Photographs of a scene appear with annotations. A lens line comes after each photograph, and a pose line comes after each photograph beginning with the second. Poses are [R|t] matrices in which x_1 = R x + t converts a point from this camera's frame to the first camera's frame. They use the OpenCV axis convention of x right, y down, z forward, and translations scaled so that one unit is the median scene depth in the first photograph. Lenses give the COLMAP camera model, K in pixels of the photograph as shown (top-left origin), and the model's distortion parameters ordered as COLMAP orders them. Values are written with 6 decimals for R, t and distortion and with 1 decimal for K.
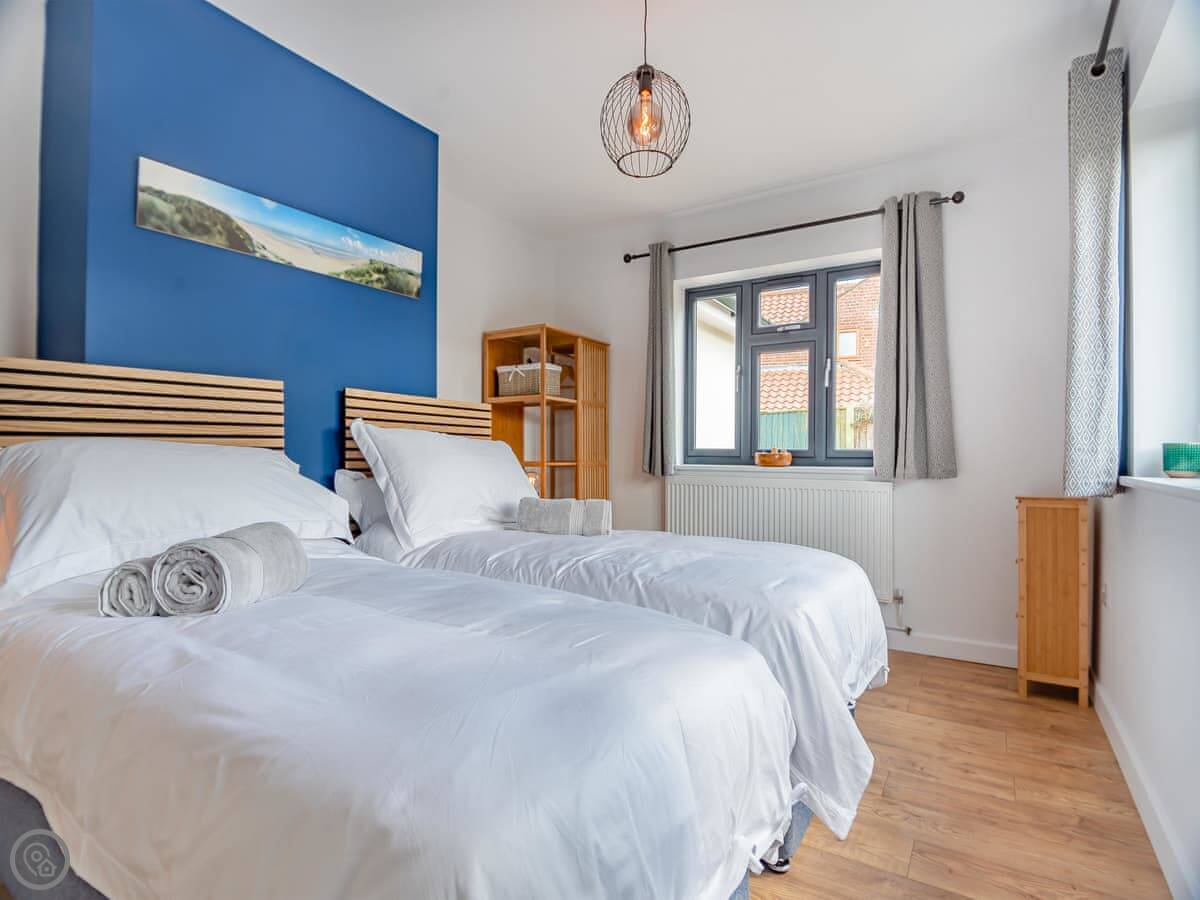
lens RADIAL K [[622.6, 0, 594.5], [0, 622.6, 450.2], [0, 0, 1]] dist [0.025118, -0.043871]
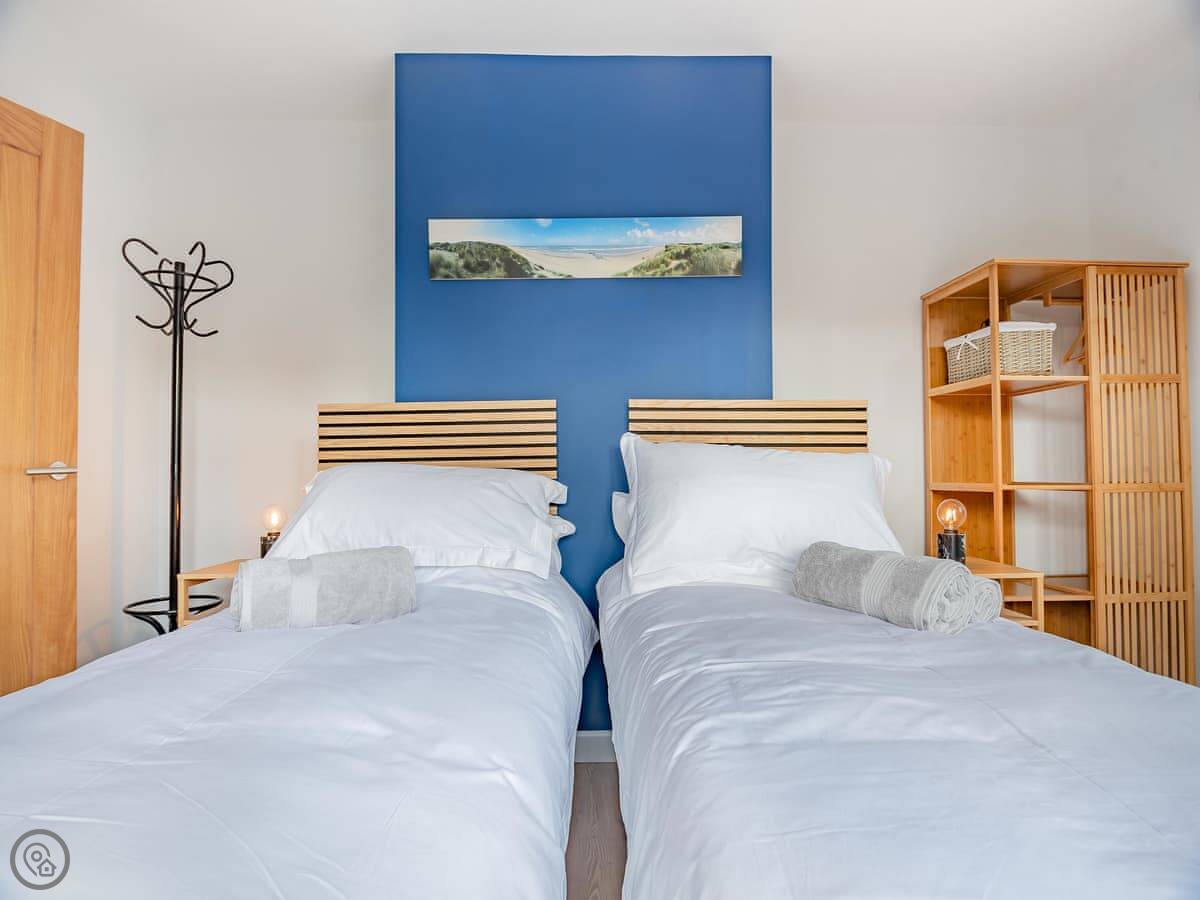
lens RADIAL K [[622.6, 0, 594.5], [0, 622.6, 450.2], [0, 0, 1]] dist [0.025118, -0.043871]
pose [[0.541227, -0.026403, -0.840462, 0.315206], [0.012396, 0.999649, -0.023421, -0.006647], [0.840785, 0.002258, 0.541364, 0.478753]]
